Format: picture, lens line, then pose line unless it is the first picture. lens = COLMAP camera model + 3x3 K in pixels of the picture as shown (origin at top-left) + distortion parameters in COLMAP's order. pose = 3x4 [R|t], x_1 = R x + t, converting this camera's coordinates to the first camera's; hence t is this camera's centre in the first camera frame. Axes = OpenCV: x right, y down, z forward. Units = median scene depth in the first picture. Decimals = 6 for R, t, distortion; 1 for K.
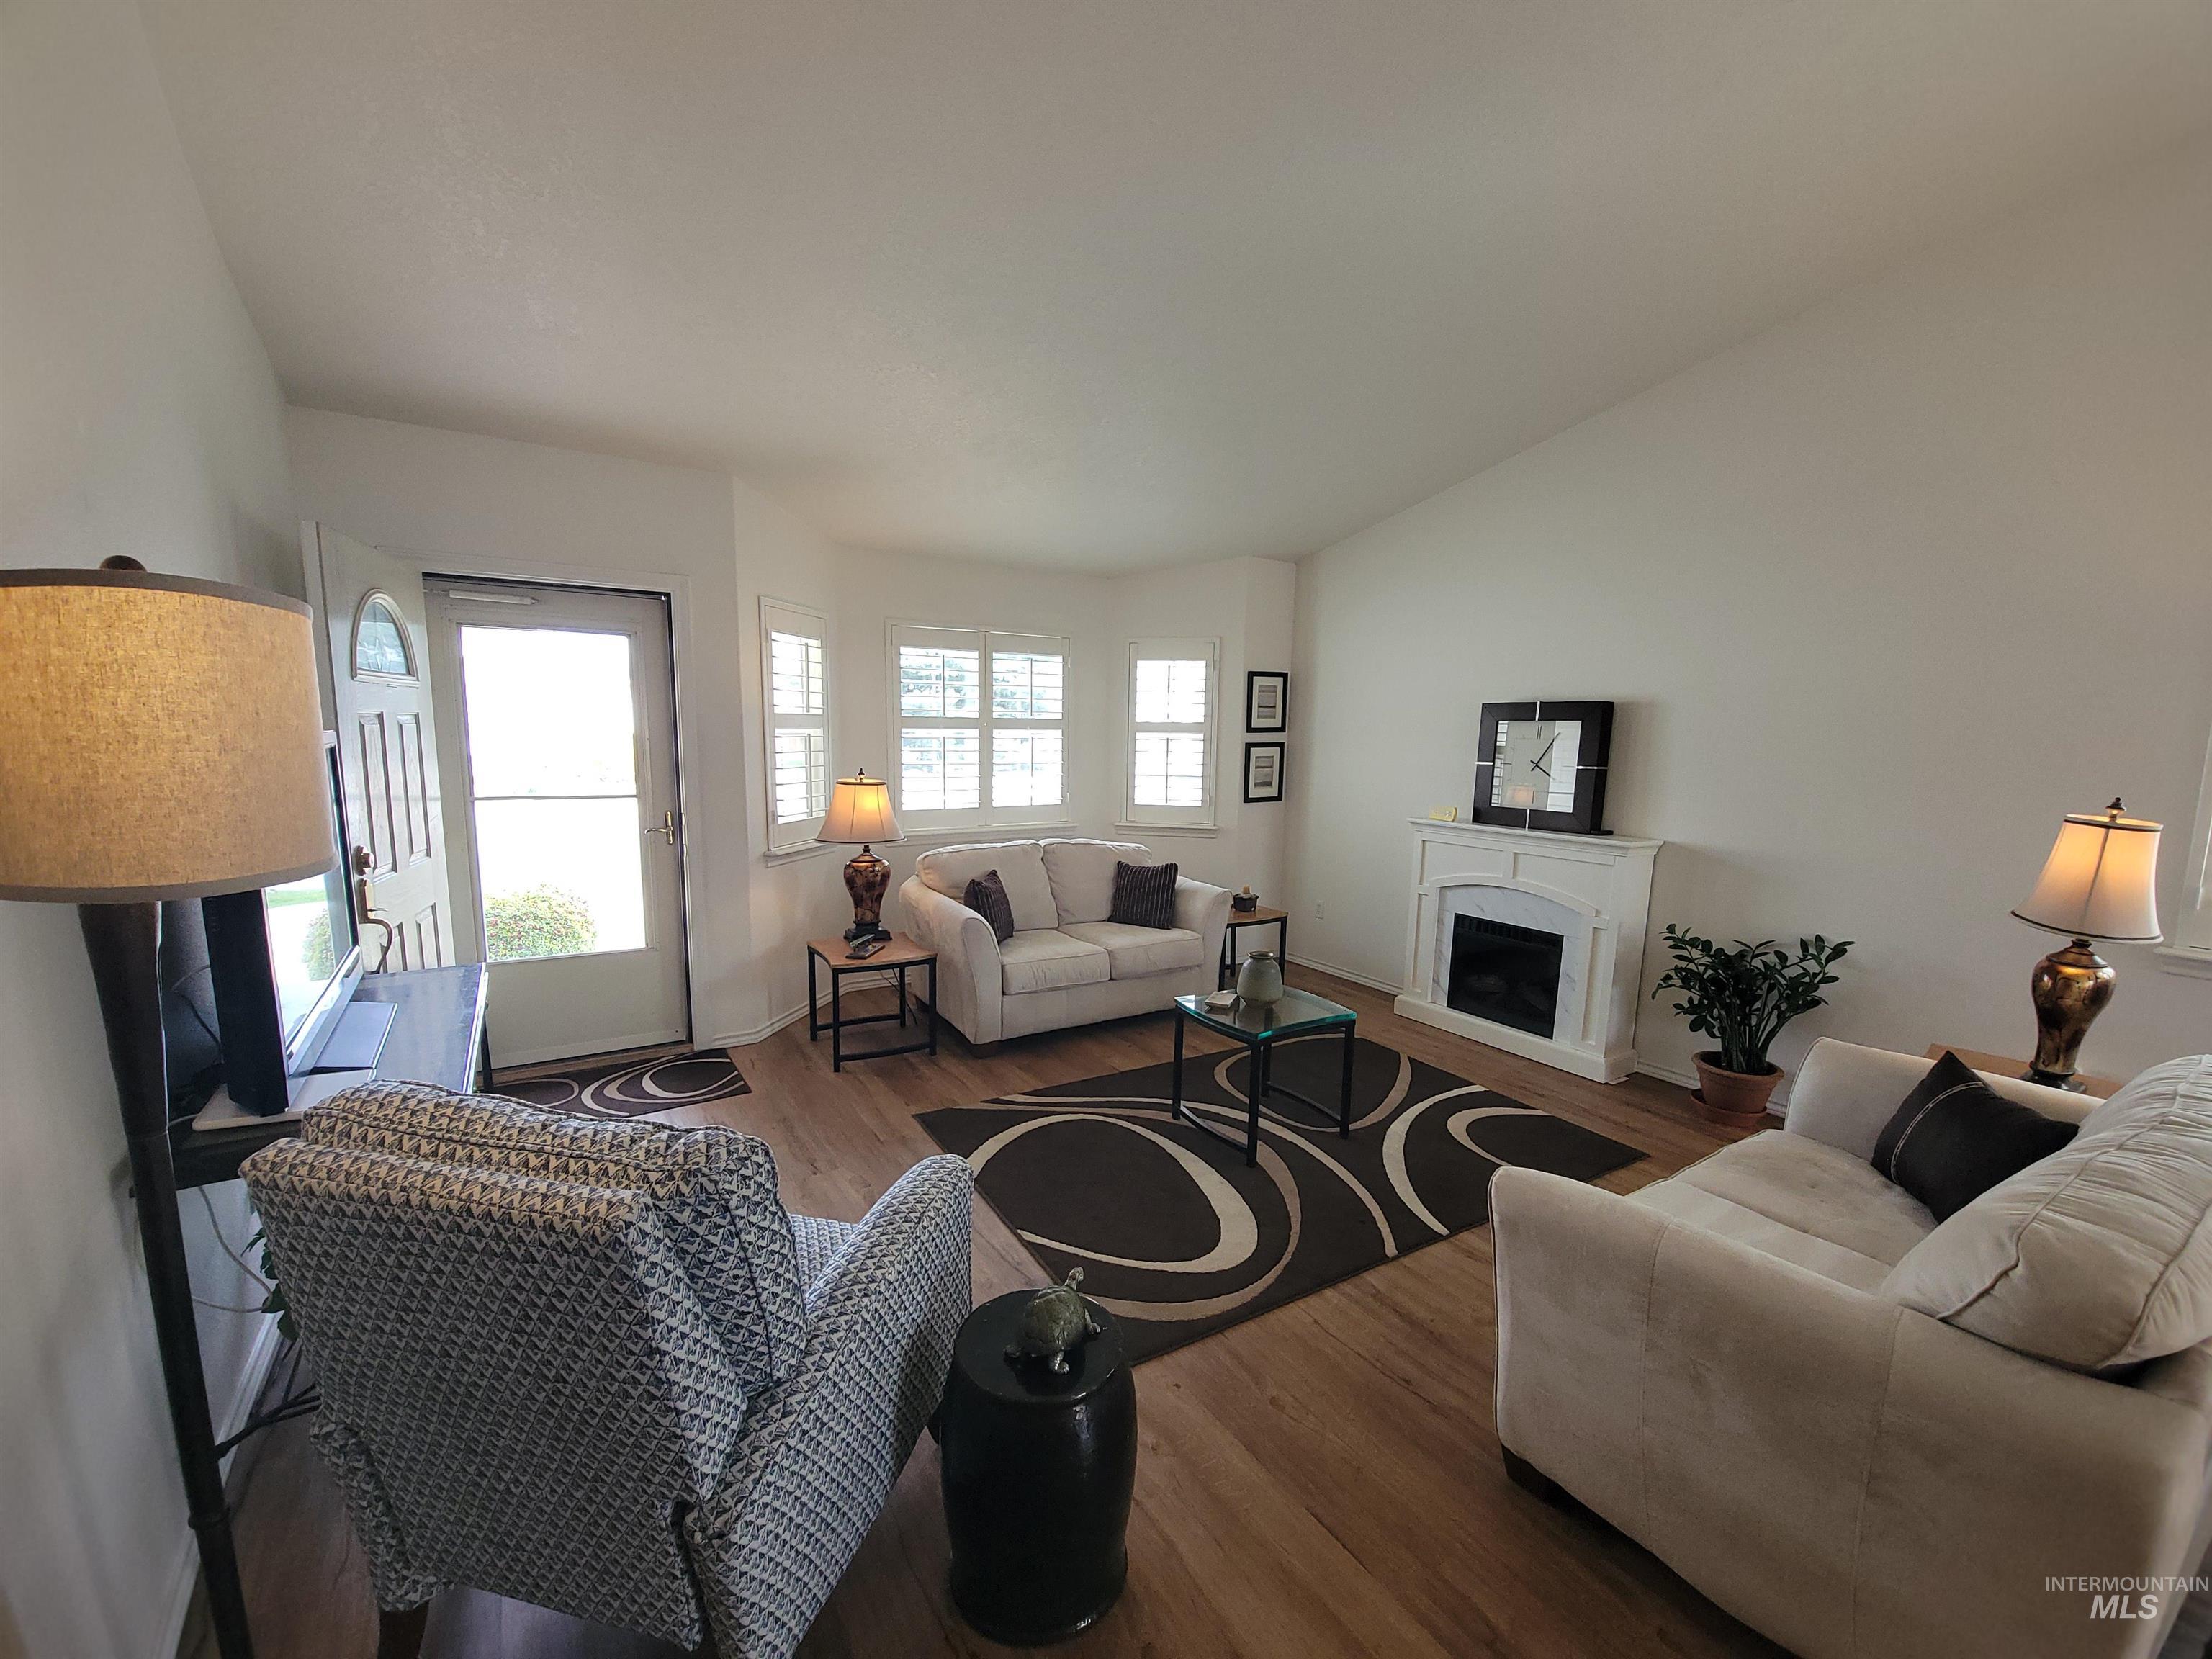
lens RADIAL K [[901.6, 0, 1104.0], [0, 901.6, 858.7], [0, 0, 1]] dist [-0.000737, -0.000706]
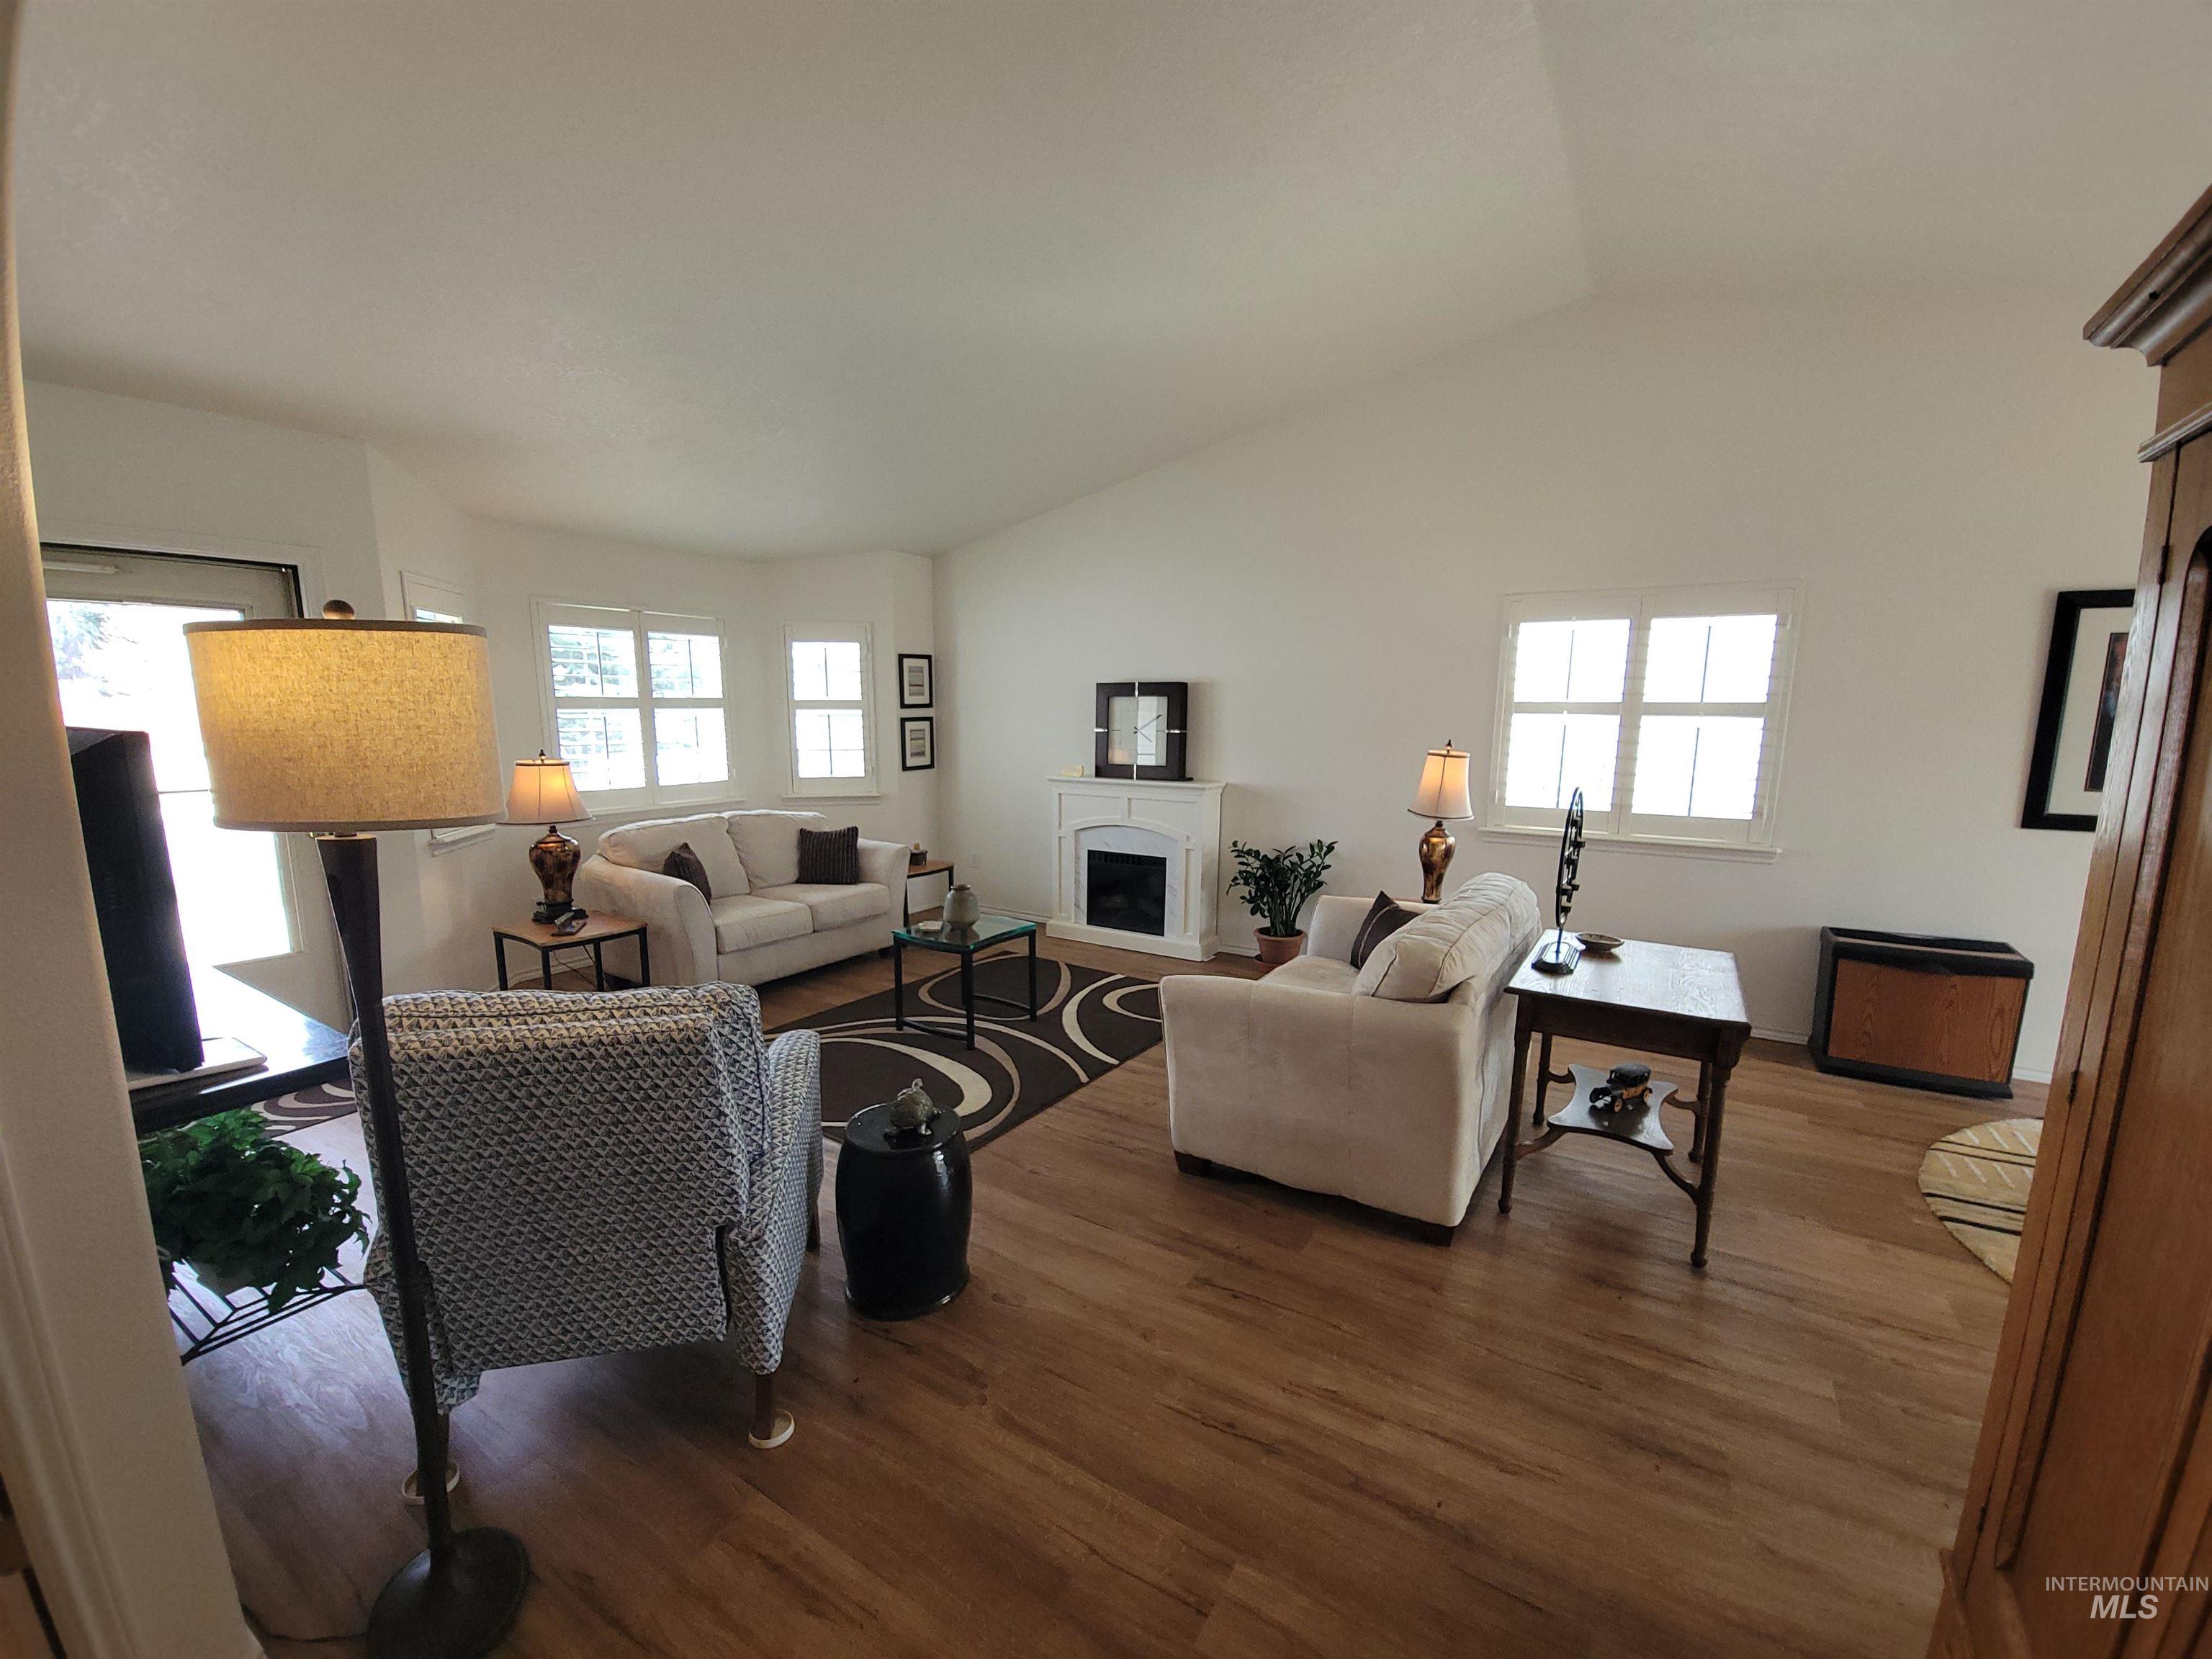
lens RADIAL K [[901.6, 0, 1104.0], [0, 901.6, 858.7], [0, 0, 1]] dist [-0.000737, -0.000706]
pose [[0.905688, -0.082806, 0.415780, -0.132613], [0.071040, 0.996515, 0.043719, 0.021836], [-0.417952, -0.010059, 0.908414, -0.179649]]
